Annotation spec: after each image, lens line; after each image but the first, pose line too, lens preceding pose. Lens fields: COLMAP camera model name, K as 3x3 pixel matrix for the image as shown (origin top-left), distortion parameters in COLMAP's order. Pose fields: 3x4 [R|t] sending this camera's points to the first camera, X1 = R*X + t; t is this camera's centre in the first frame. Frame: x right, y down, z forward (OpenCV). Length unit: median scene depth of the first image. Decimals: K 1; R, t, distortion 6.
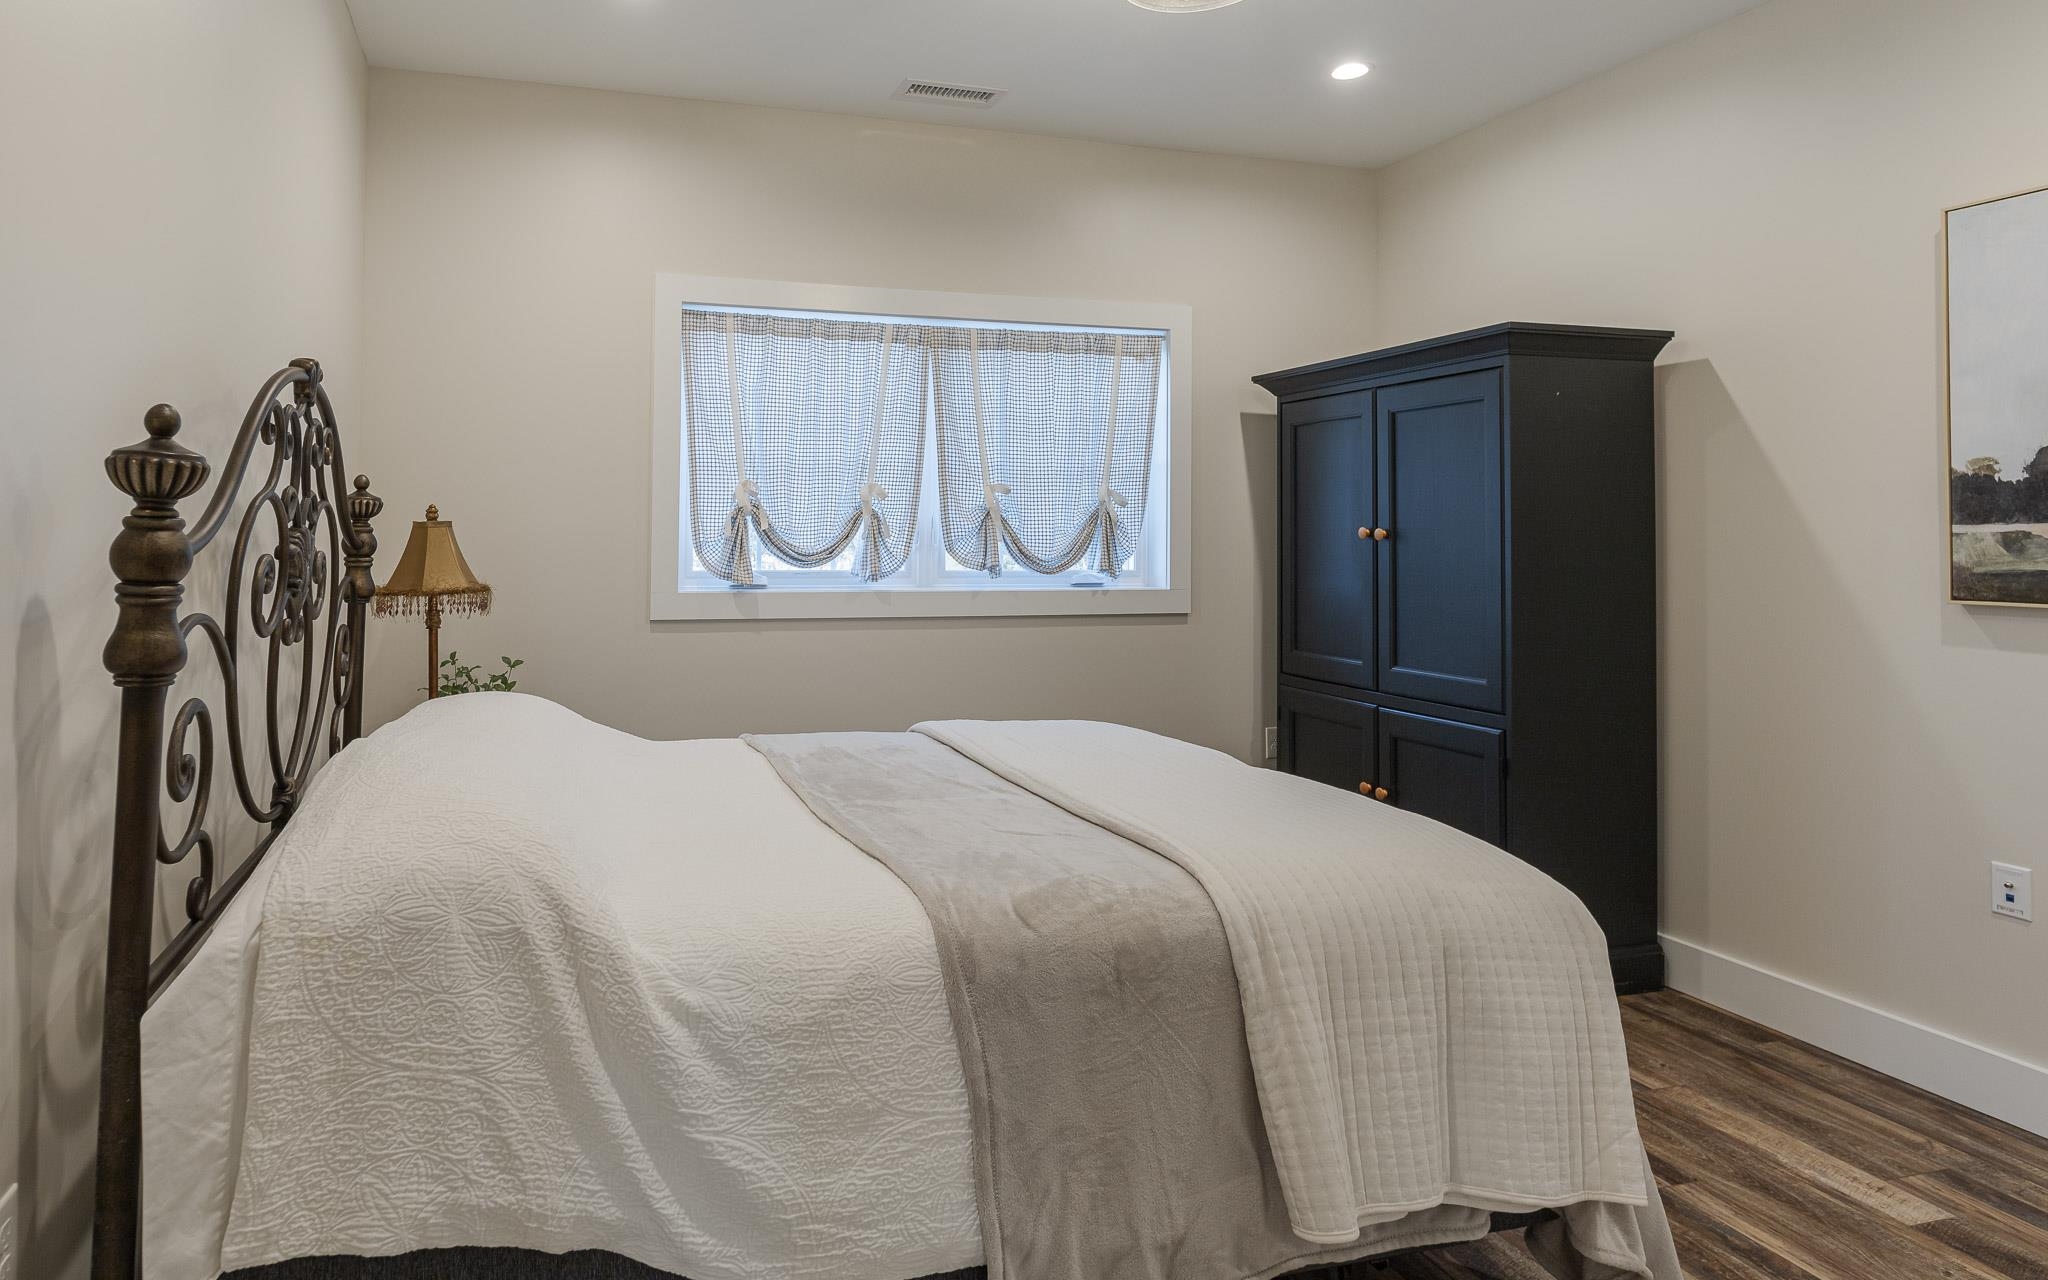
lens RADIAL K [[1056.2, 0, 1025.0], [0, 1056.2, 640.4], [0, 0, 1]] dist [-0.001206, -0.000010]
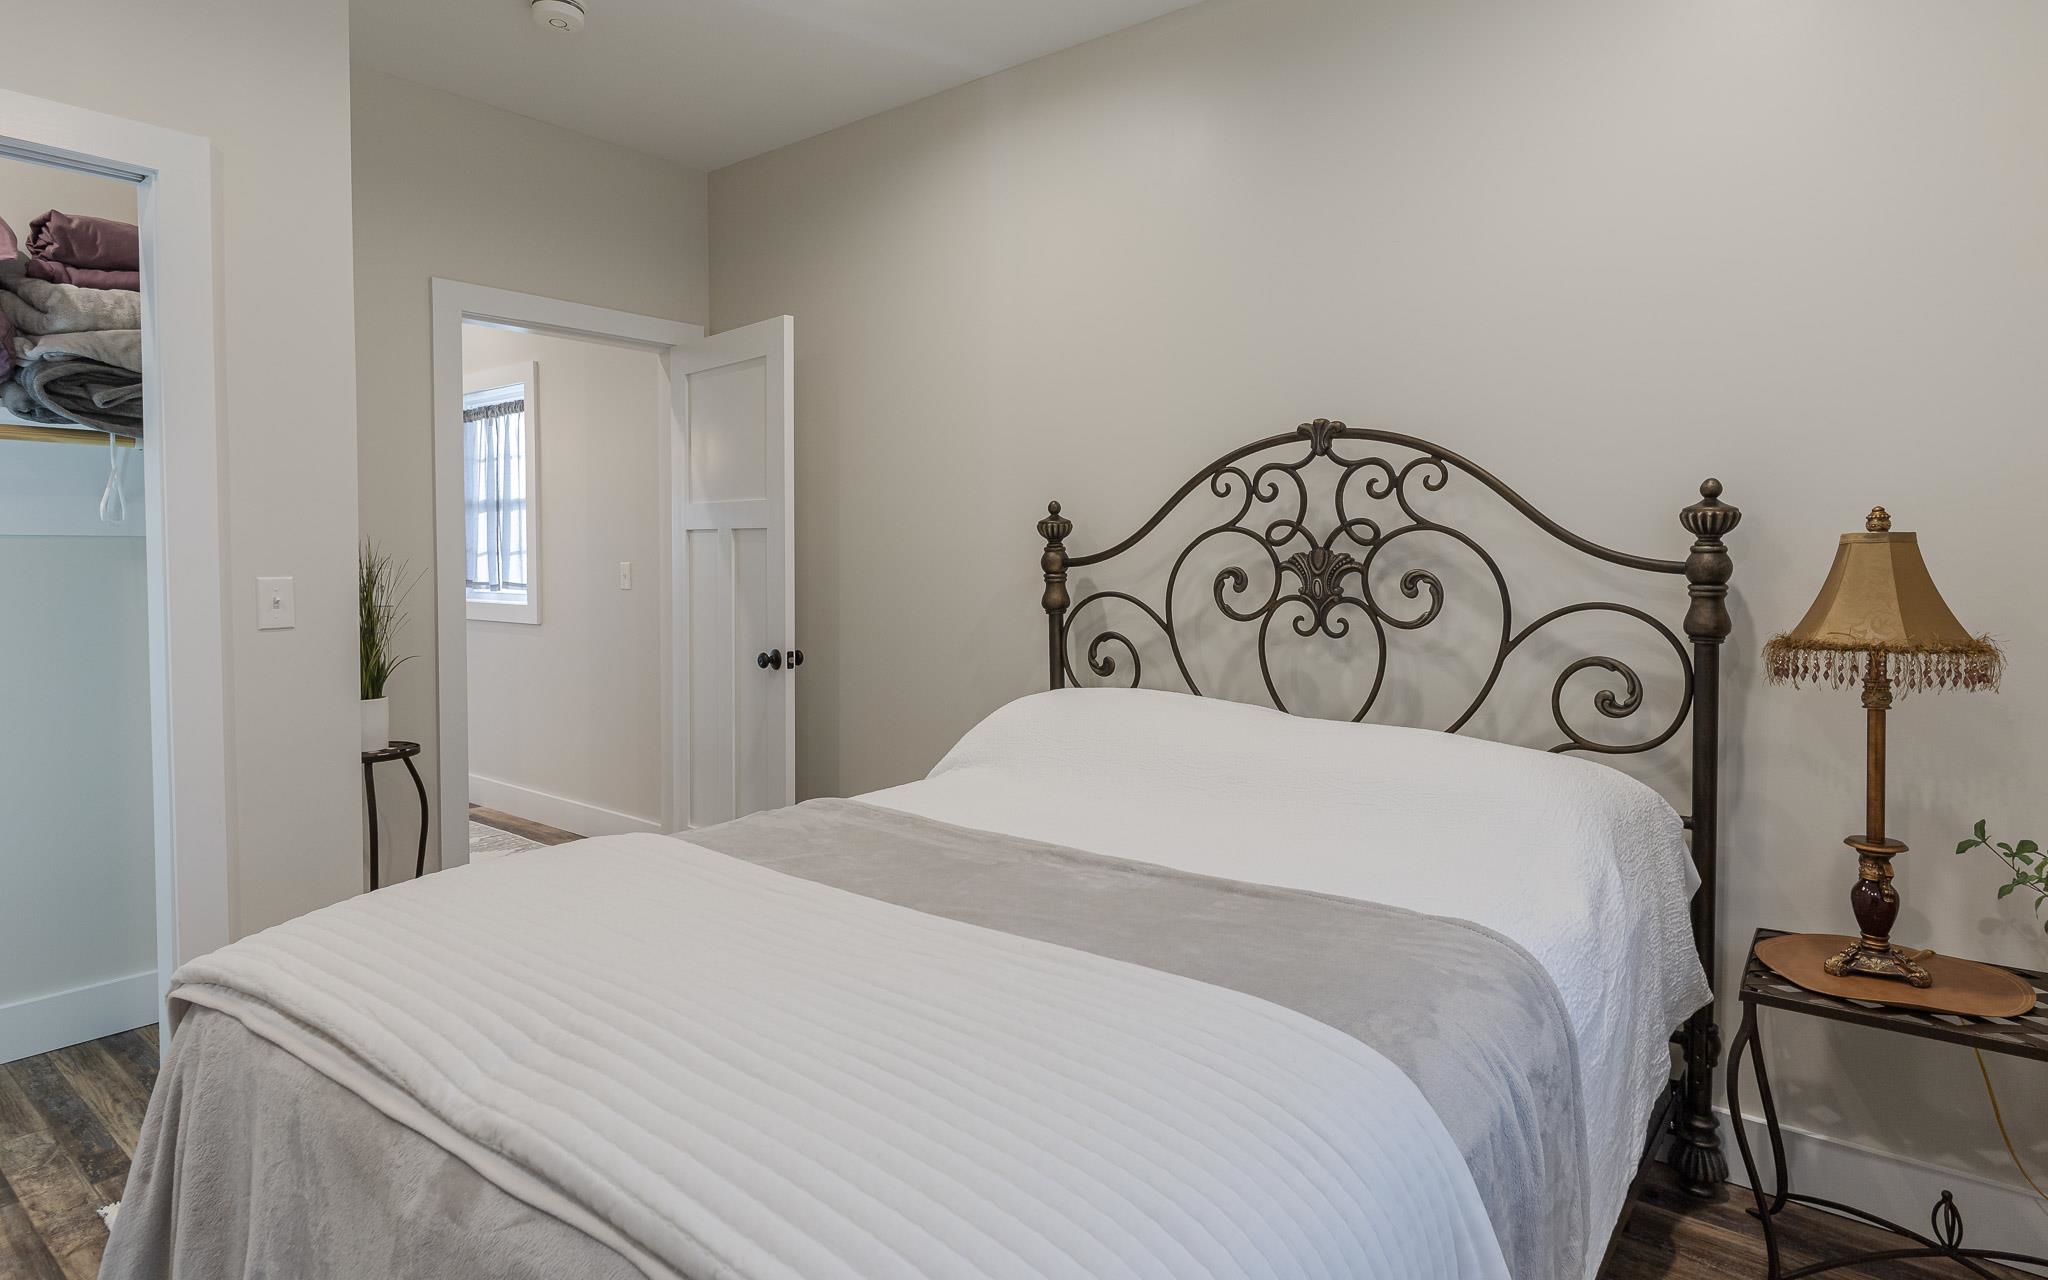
lens RADIAL K [[1056.2, 0, 1022.1], [0, 1056.2, 633.2], [0, 0, 1]] dist [-0.001206, -0.000010]
pose [[-0.861711, -0.122528, -0.492383, 0.168079], [-0.159491, 0.986627, 0.033602, 0.003916], [0.481682, 0.107486, -0.869730, 1.298969]]
